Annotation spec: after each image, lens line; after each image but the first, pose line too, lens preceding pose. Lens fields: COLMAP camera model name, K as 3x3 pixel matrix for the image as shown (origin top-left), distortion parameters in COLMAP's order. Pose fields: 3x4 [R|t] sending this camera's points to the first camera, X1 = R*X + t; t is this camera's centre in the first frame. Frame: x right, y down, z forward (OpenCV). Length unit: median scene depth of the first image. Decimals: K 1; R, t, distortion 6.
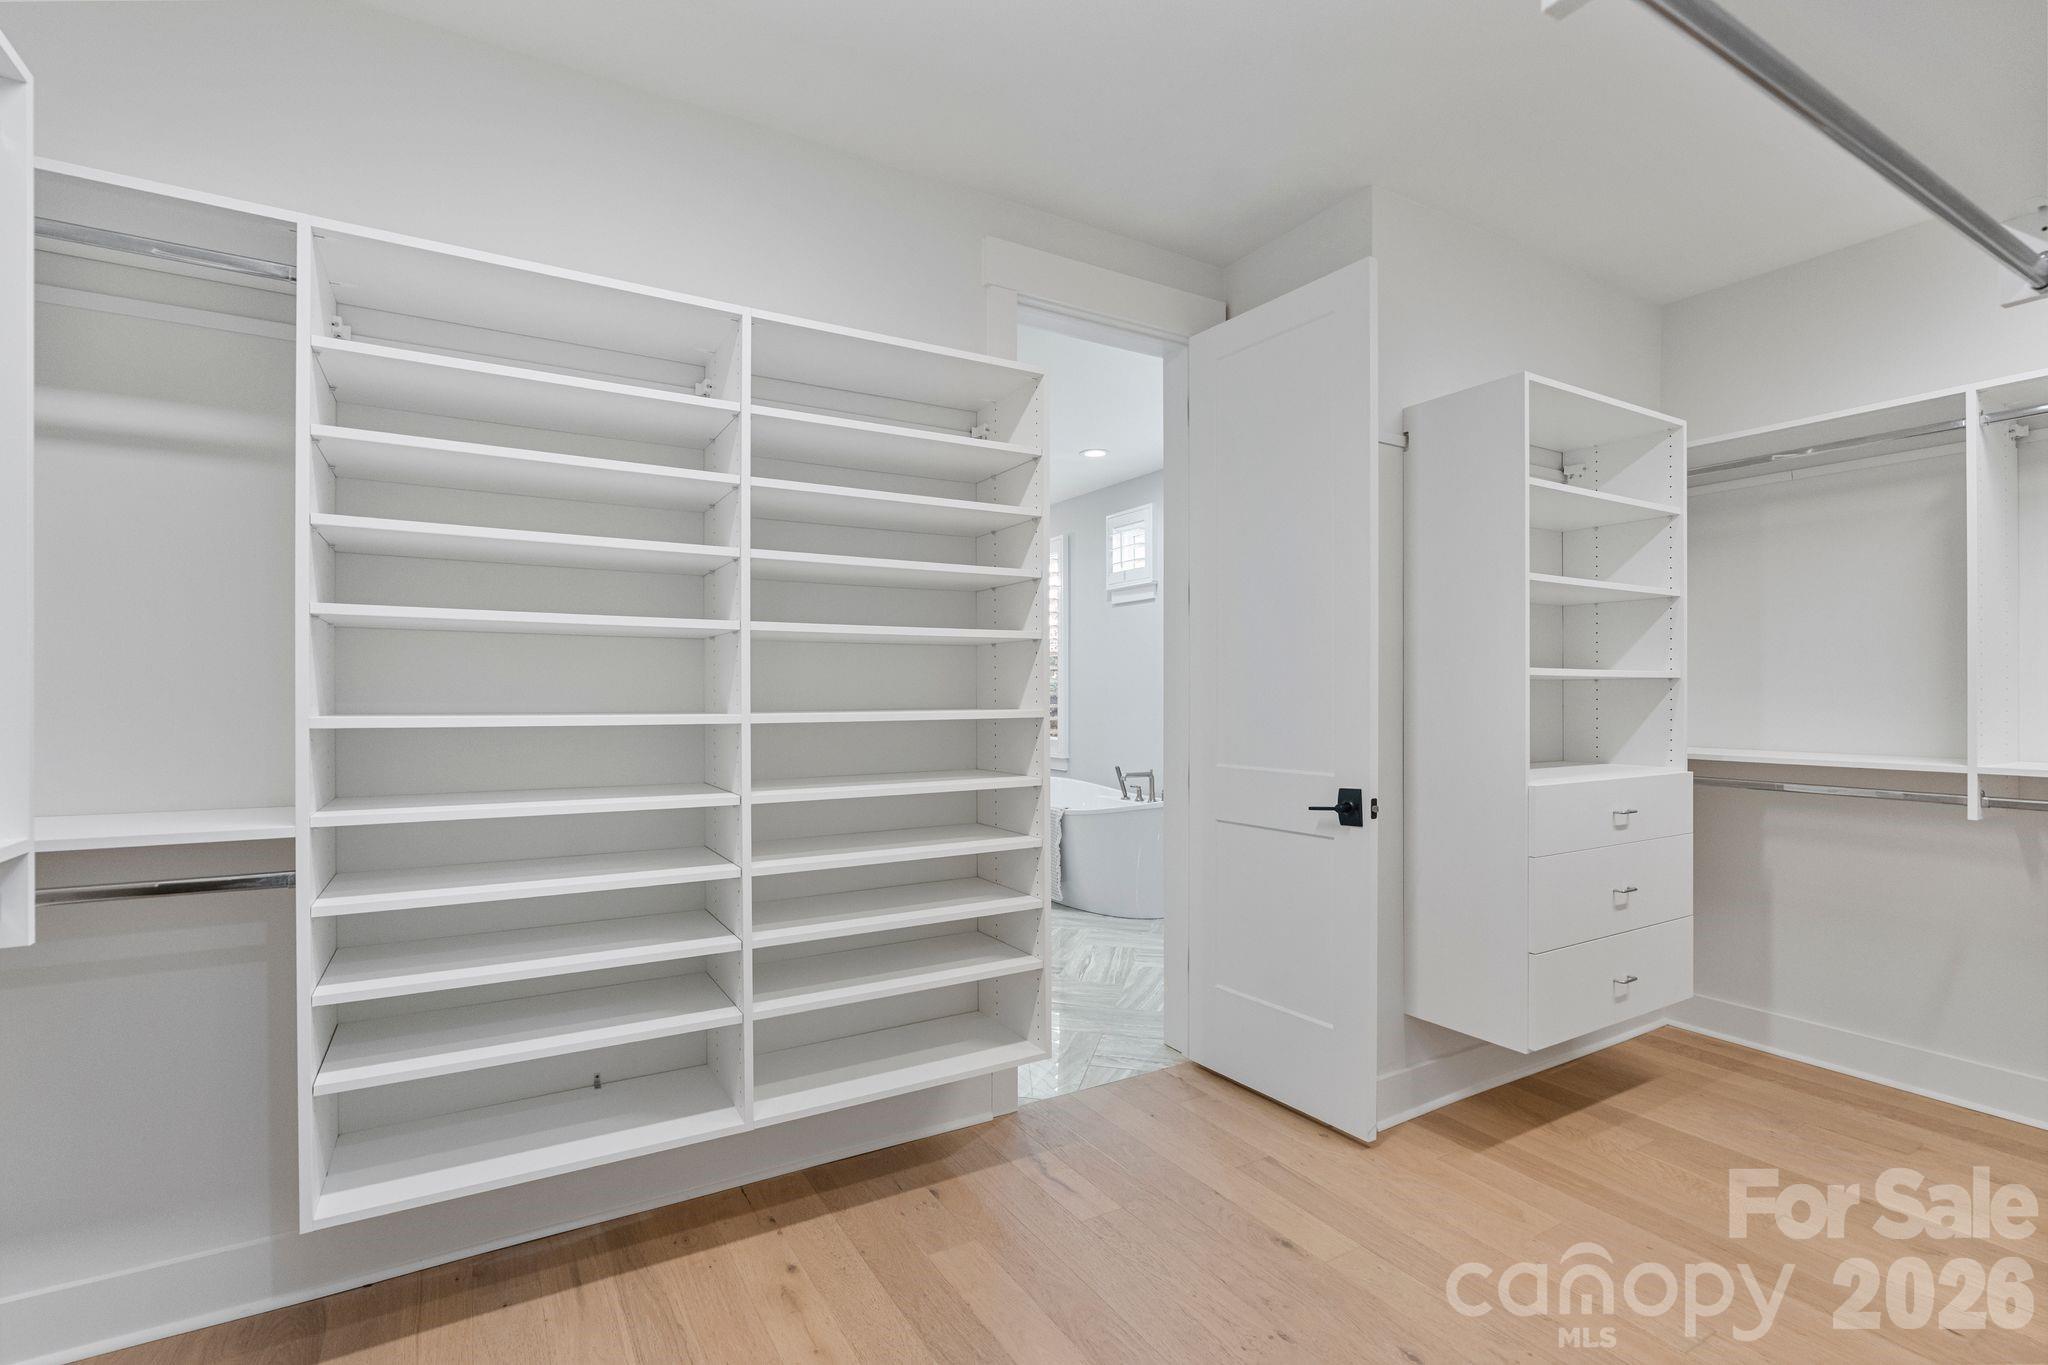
lens RADIAL K [[931.7, 0, 1012.0], [0, 931.7, 695.1], [0, 0, 1]] dist [0.002876, 0.000412]
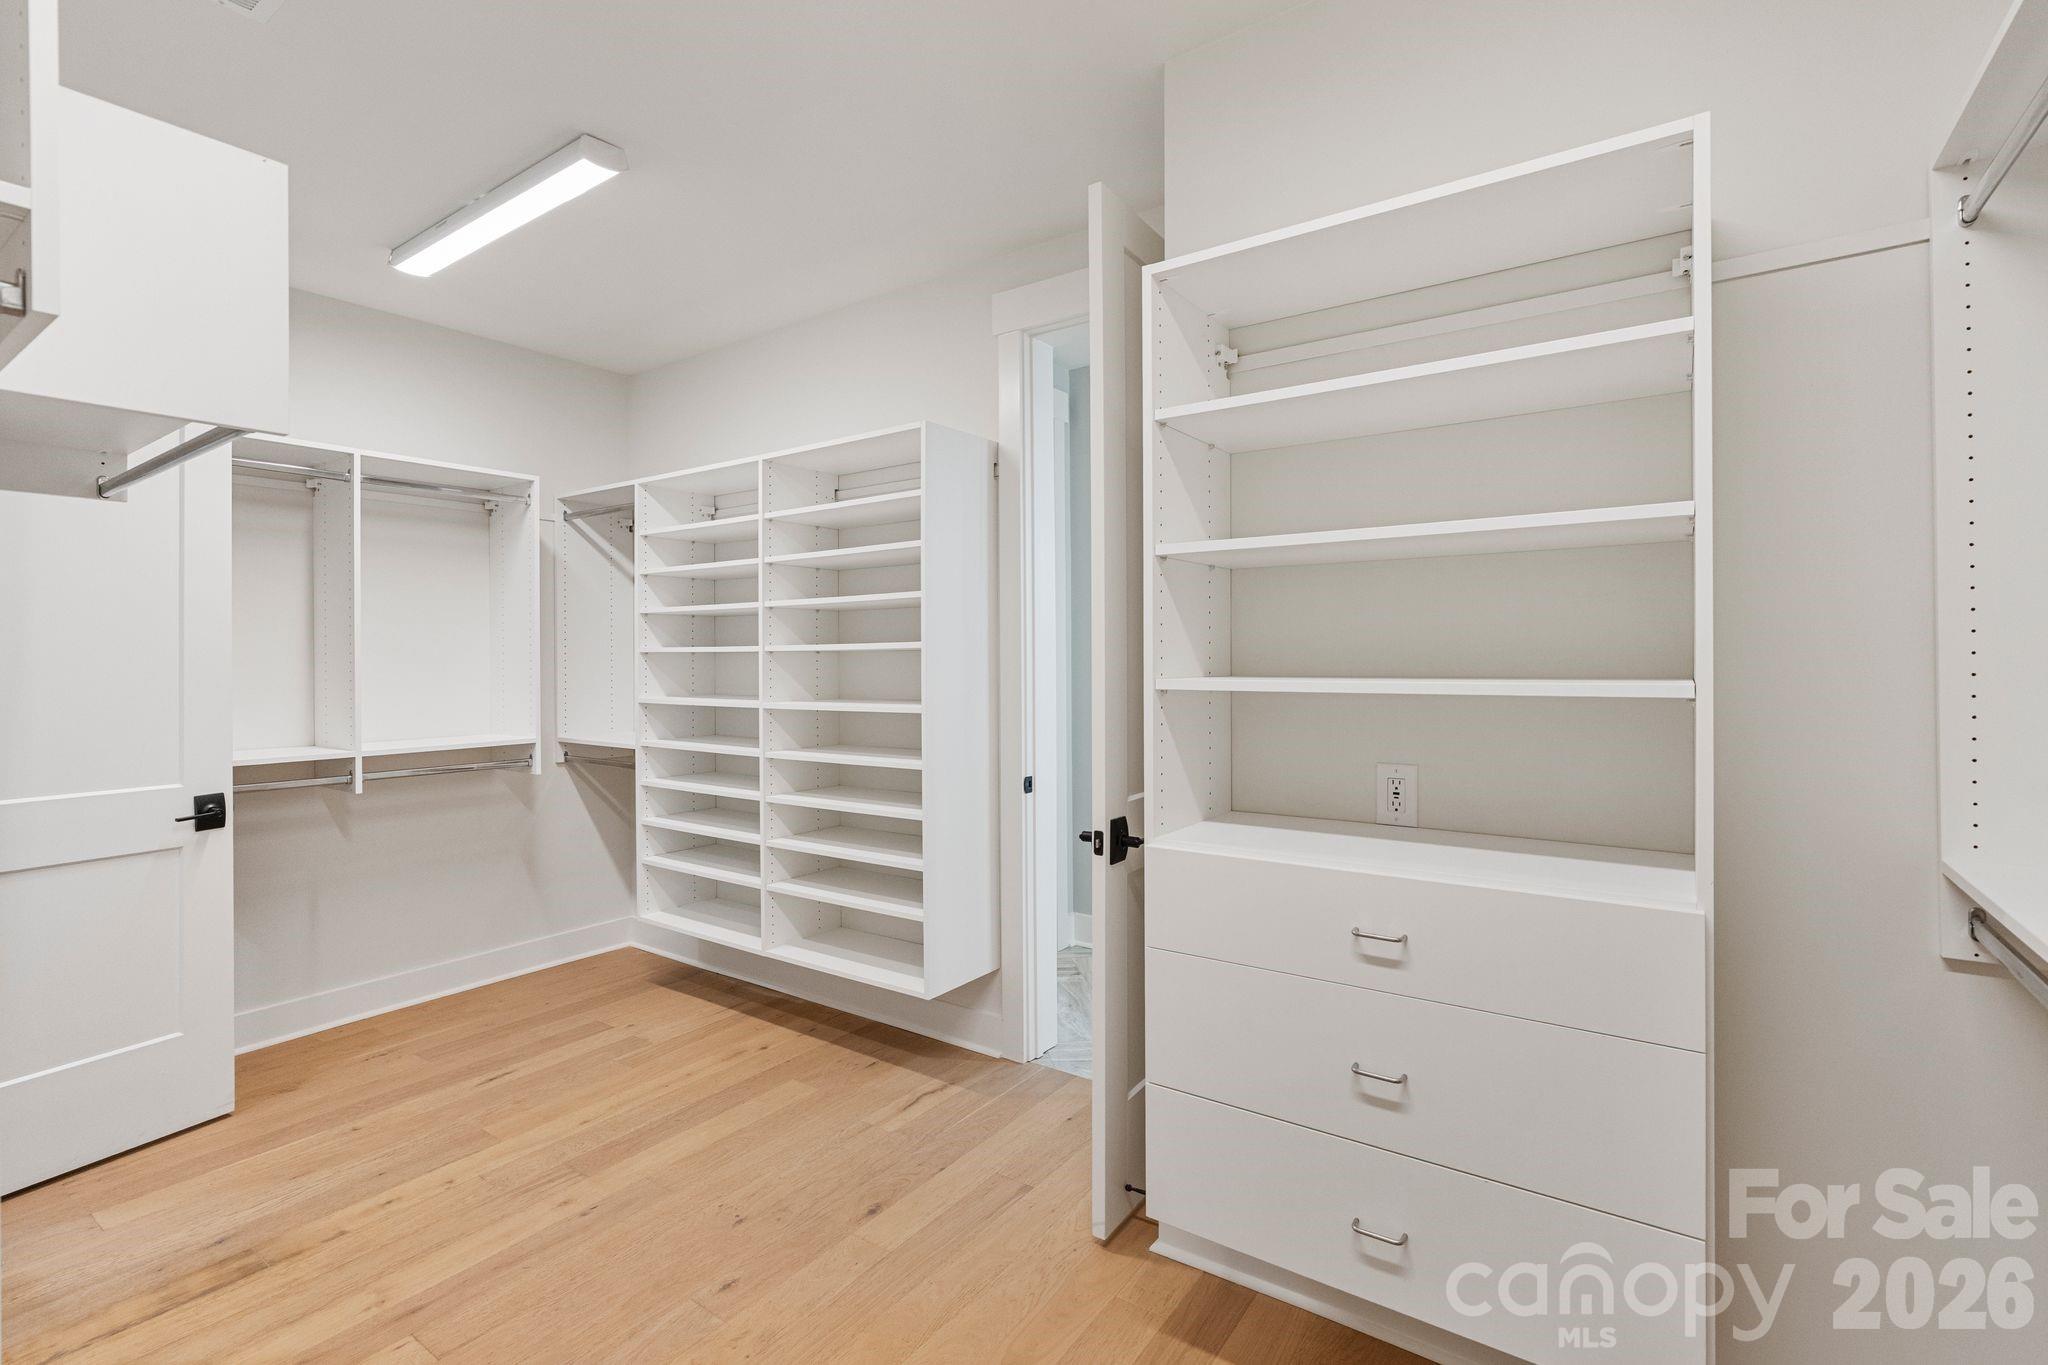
lens RADIAL K [[931.7, 0, 1015.0], [0, 931.7, 665.6], [0, 0, 1]] dist [0.002876, 0.000412]
pose [[0.411857, 0.004872, -0.911235, 1.312285], [0.004577, 0.999962, 0.007415, -0.047863], [0.911237, -0.007225, 0.411819, 0.696357]]
